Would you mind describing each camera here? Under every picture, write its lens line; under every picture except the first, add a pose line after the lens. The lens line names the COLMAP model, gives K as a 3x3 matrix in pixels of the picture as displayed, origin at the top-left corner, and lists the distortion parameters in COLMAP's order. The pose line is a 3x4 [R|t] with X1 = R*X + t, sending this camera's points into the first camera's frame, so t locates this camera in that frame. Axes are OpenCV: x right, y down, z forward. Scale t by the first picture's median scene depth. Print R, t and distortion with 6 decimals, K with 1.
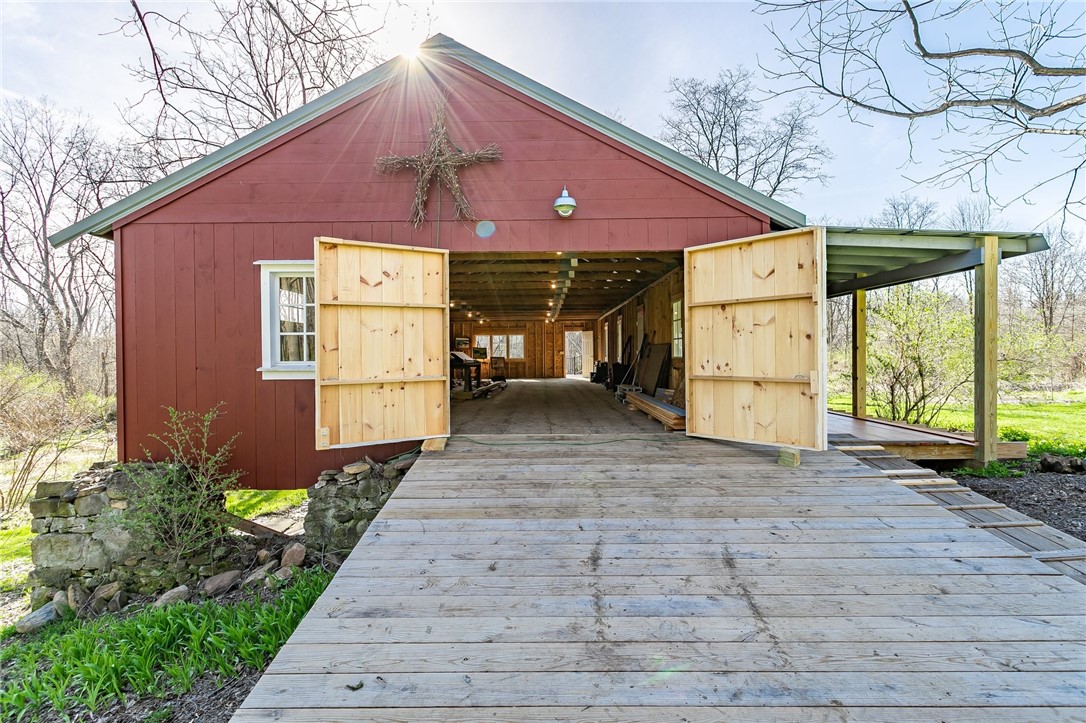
lens RADIAL K [[513.1, 0, 537.9], [0, 513.1, 358.7], [0, 0, 1]] dist [0.009204, -0.000595]
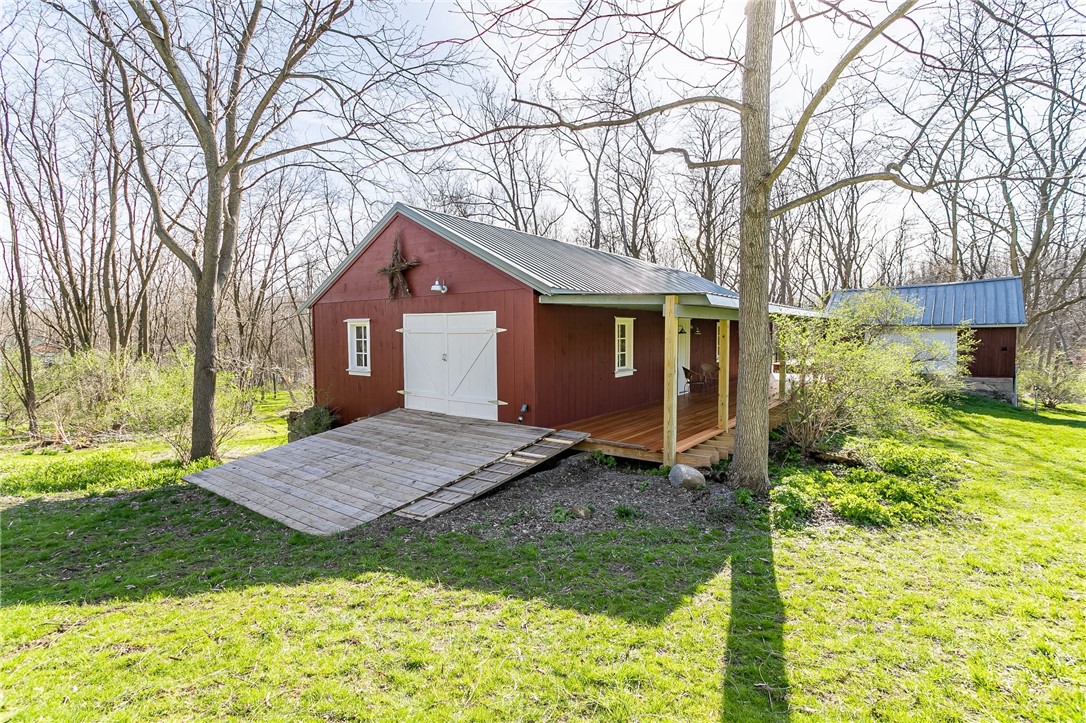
lens RADIAL K [[513.1, 0, 537.9], [0, 513.1, 358.7], [0, 0, 1]] dist [0.009204, -0.000595]
pose [[0.810385, 0.033890, -0.584916, 1.374695], [-0.003017, 0.998554, 0.053676, -0.145808], [0.585890, -0.041734, 0.809316, -0.269351]]
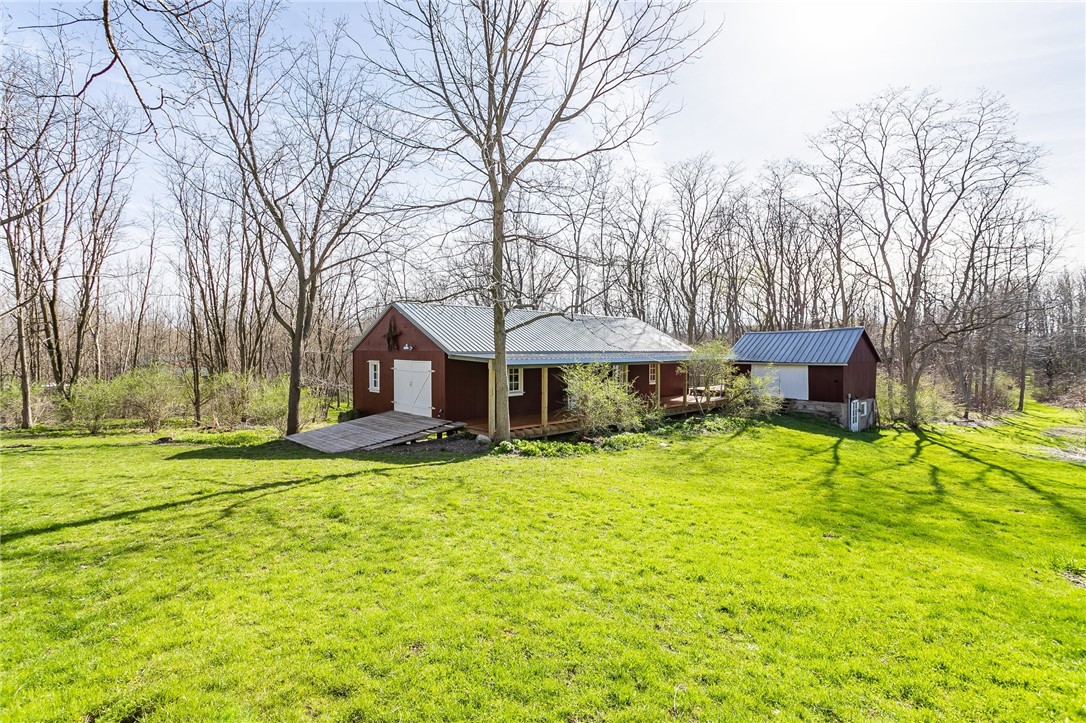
lens RADIAL K [[513.1, 0, 537.9], [0, 513.1, 358.7], [0, 0, 1]] dist [0.009204, -0.000595]
pose [[0.720314, 0.024240, -0.693224, 3.022284], [-0.011103, 0.999664, 0.023419, -0.308549], [0.693559, -0.009172, 0.720342, -0.874893]]
